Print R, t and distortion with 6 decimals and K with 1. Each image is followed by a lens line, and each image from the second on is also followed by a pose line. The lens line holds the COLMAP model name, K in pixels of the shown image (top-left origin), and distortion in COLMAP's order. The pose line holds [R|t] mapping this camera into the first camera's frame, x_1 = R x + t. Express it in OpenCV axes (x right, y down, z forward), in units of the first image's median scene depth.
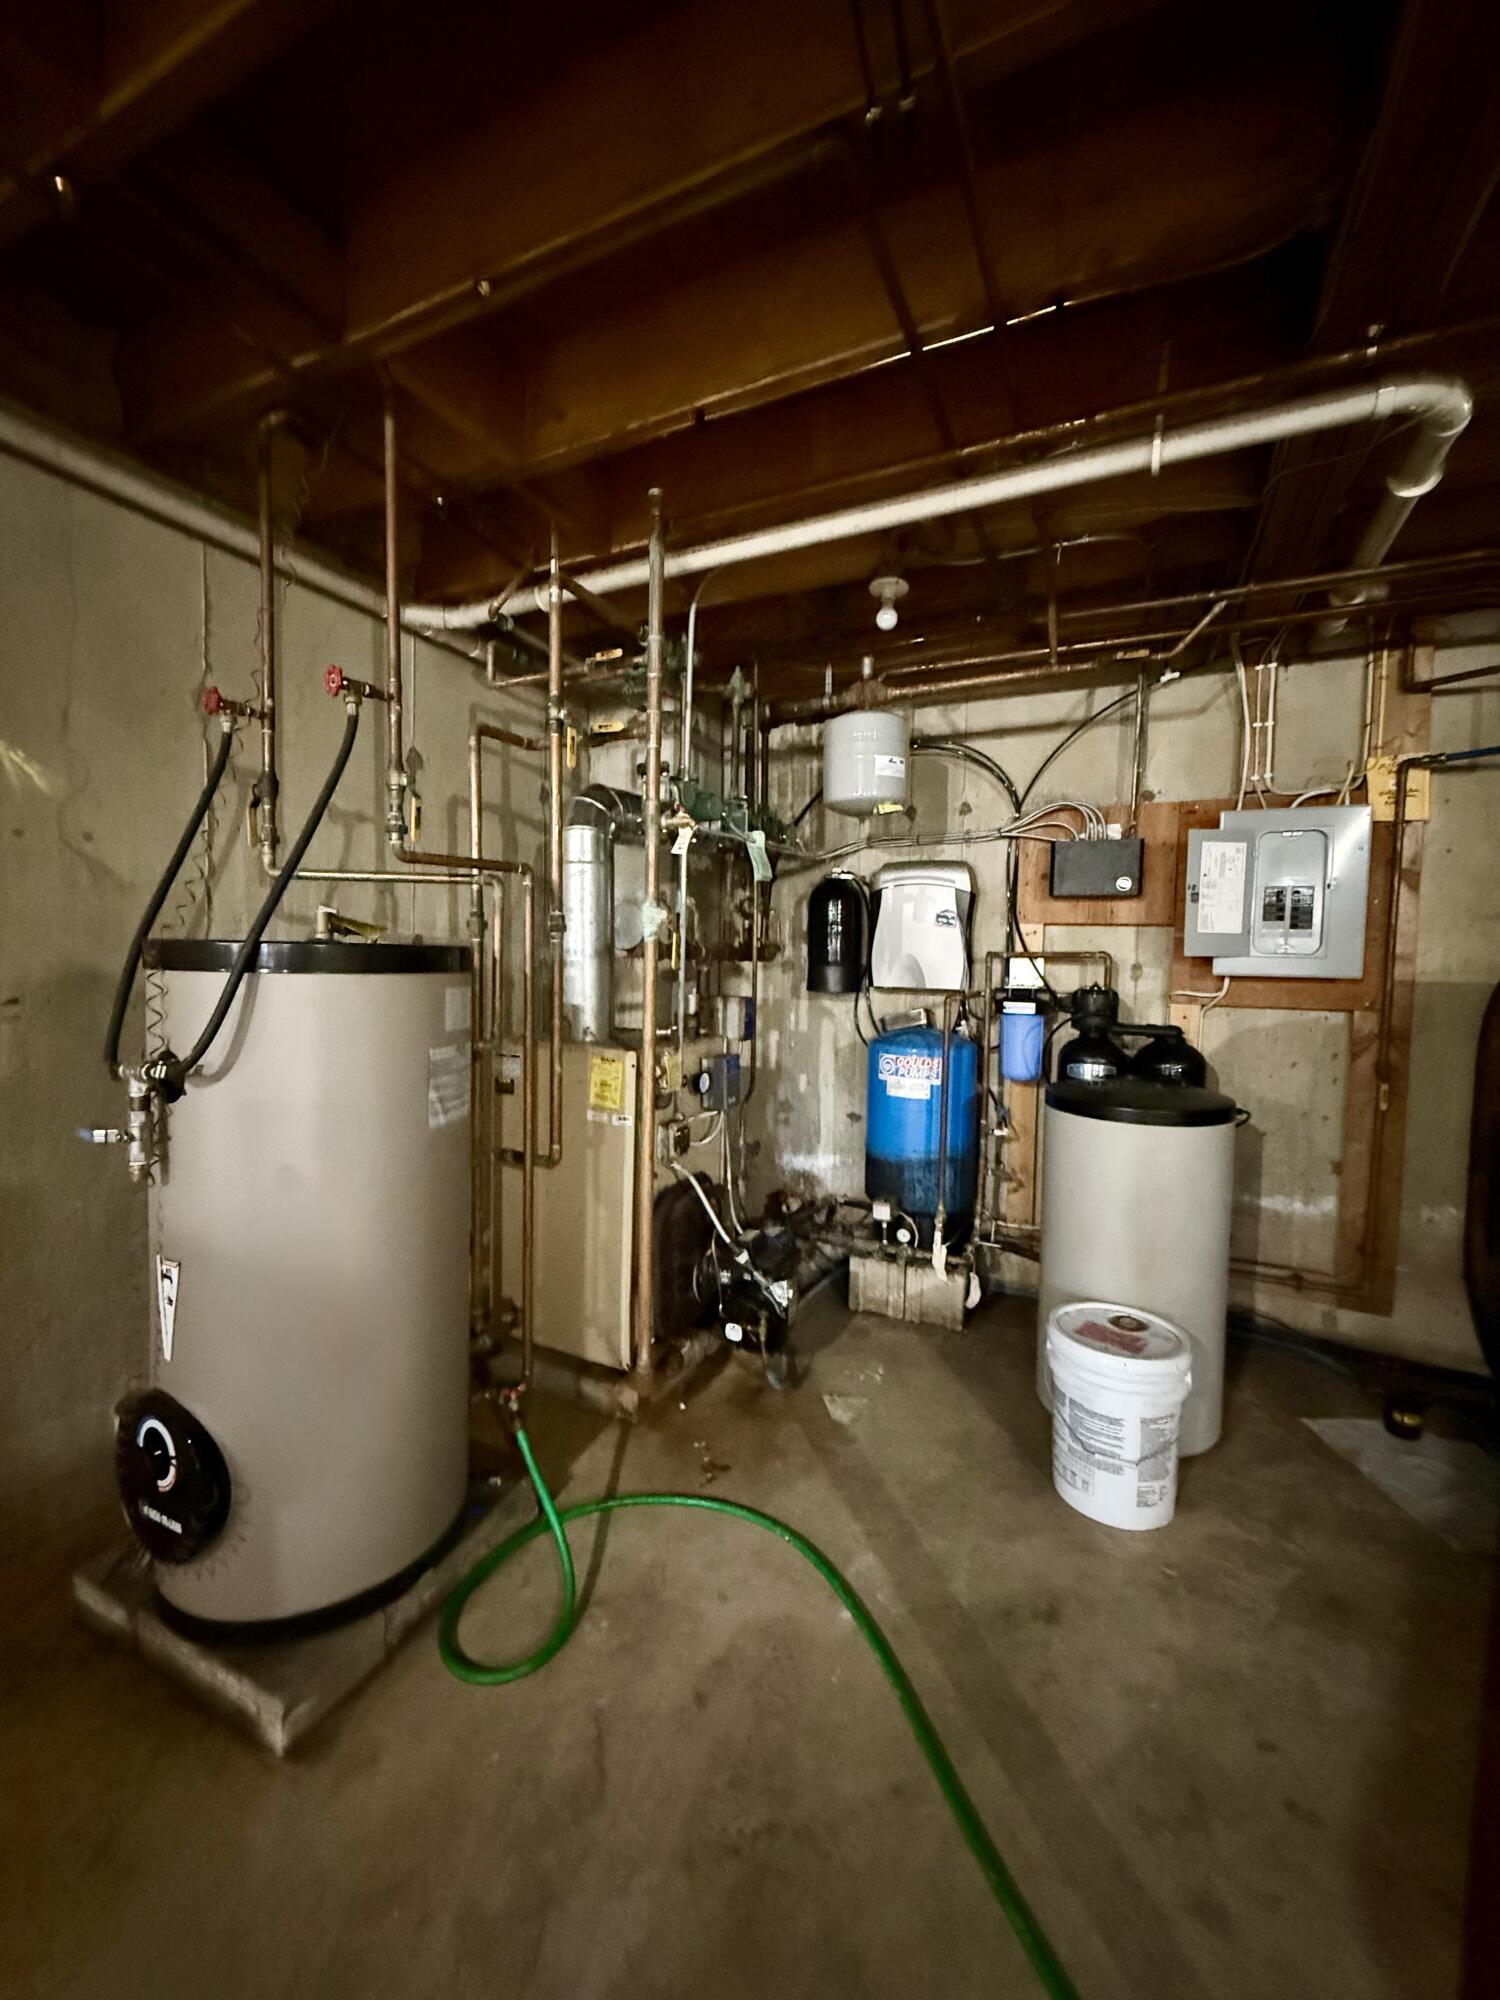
lens RADIAL K [[806.0, 0, 750.7], [0, 806.0, 996.2], [0, 0, 1]] dist [-0.000746, -0.000016]
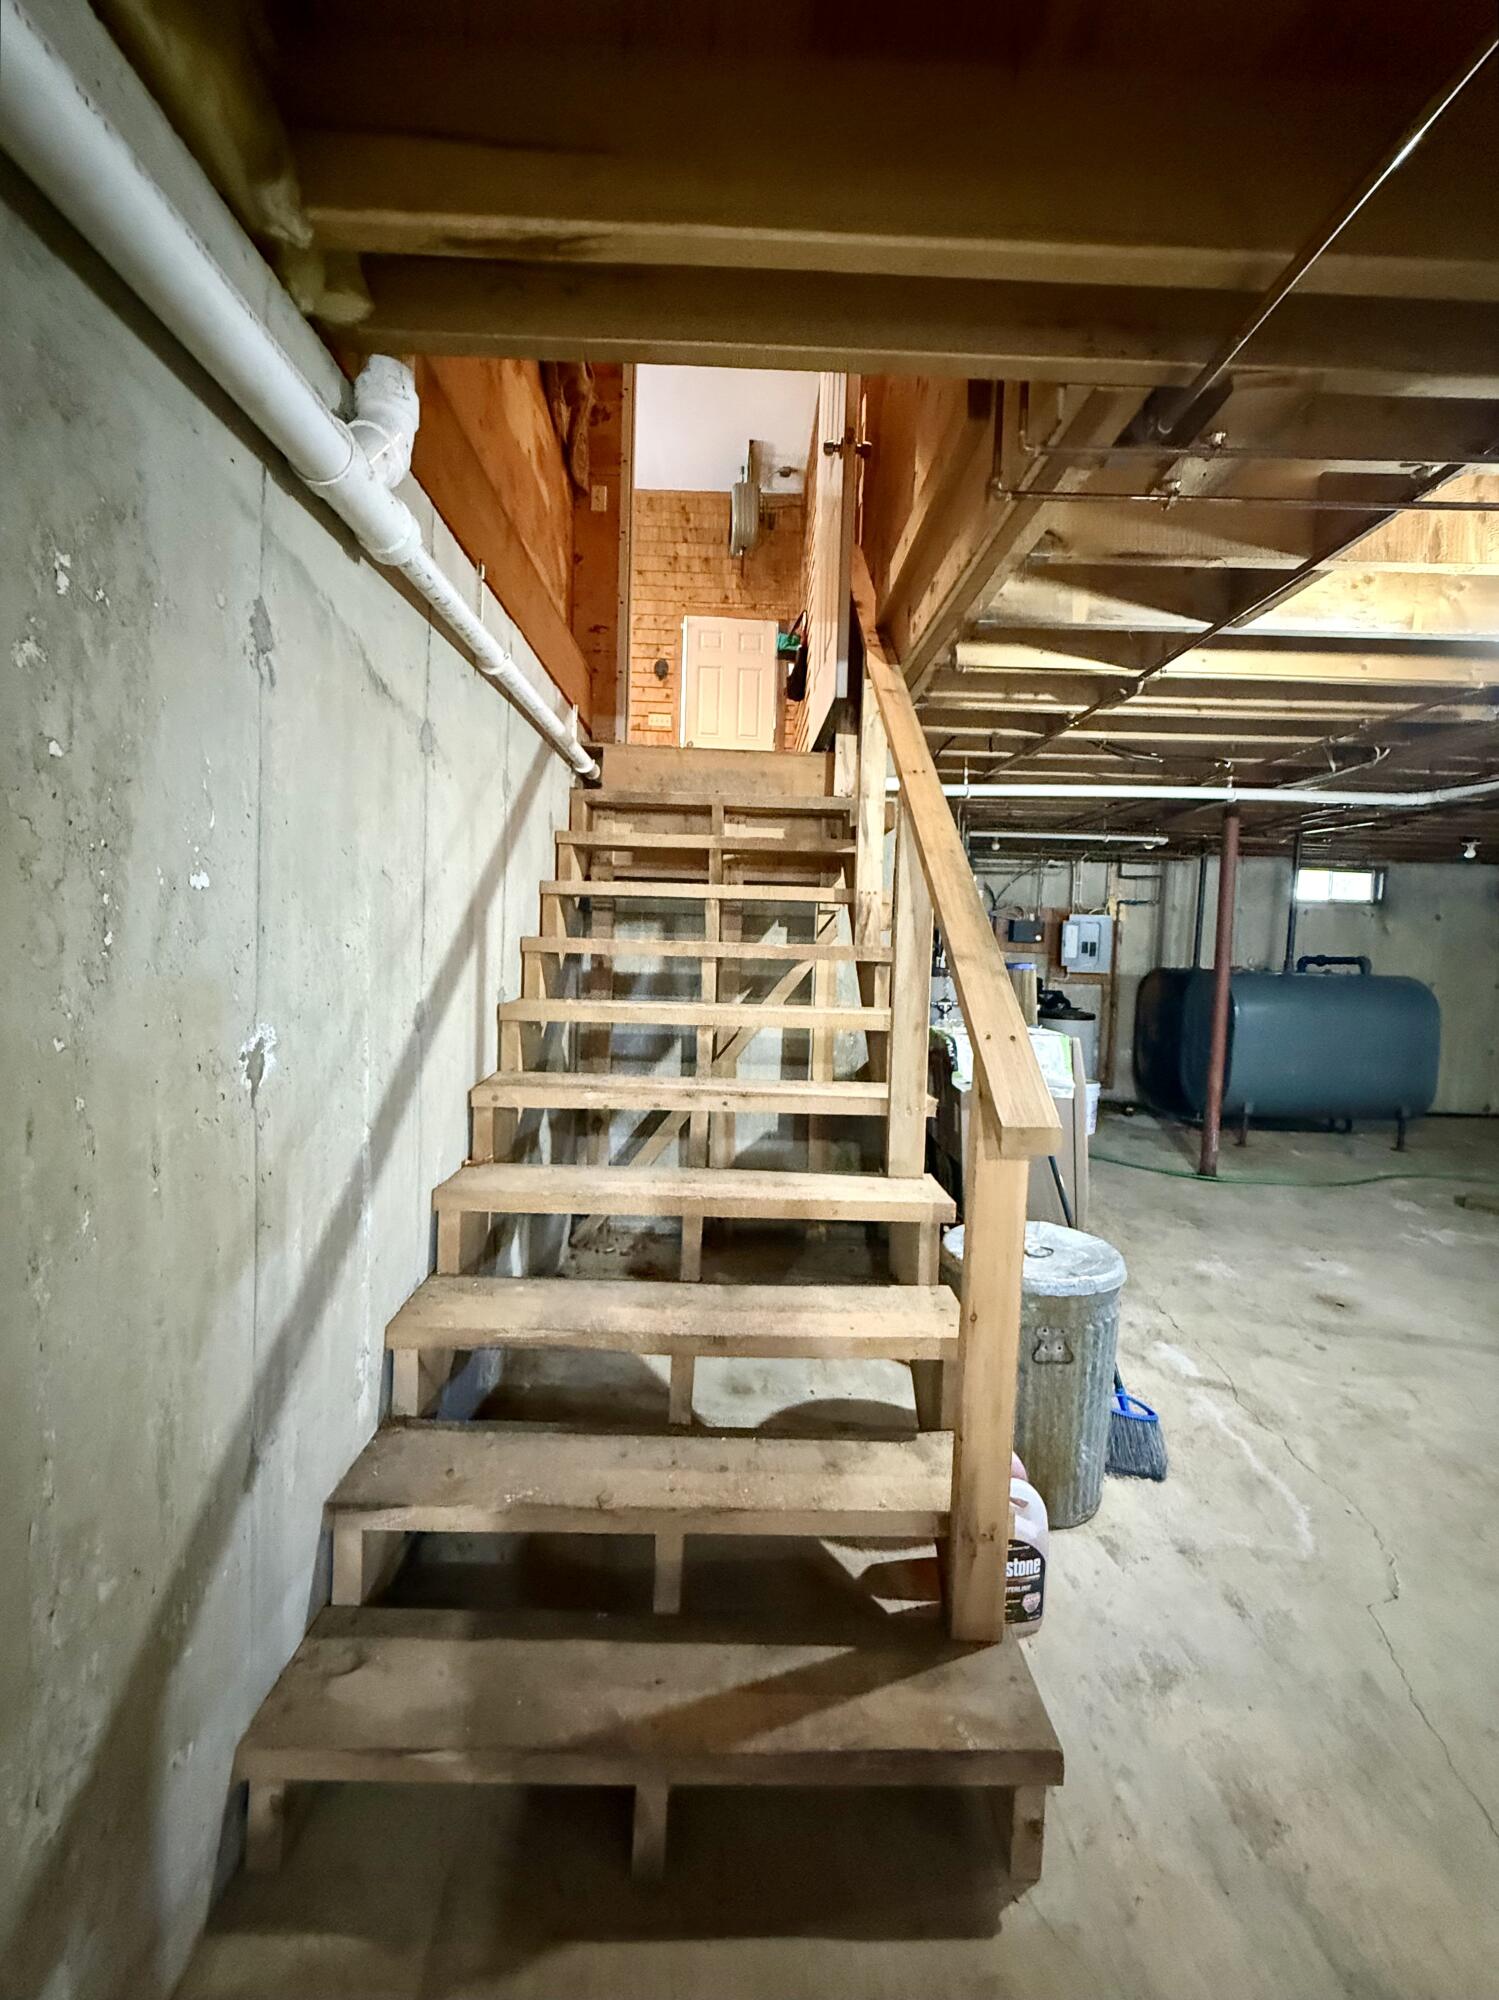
lens RADIAL K [[806.0, 0, 749.1], [0, 806.0, 993.6], [0, 0, 1]] dist [-0.000746, -0.000016]
pose [[0.892946, -0.016973, 0.449844, -1.607967], [0.010816, 0.999809, 0.016252, -0.008533], [-0.450034, -0.009647, 0.892959, -0.964414]]
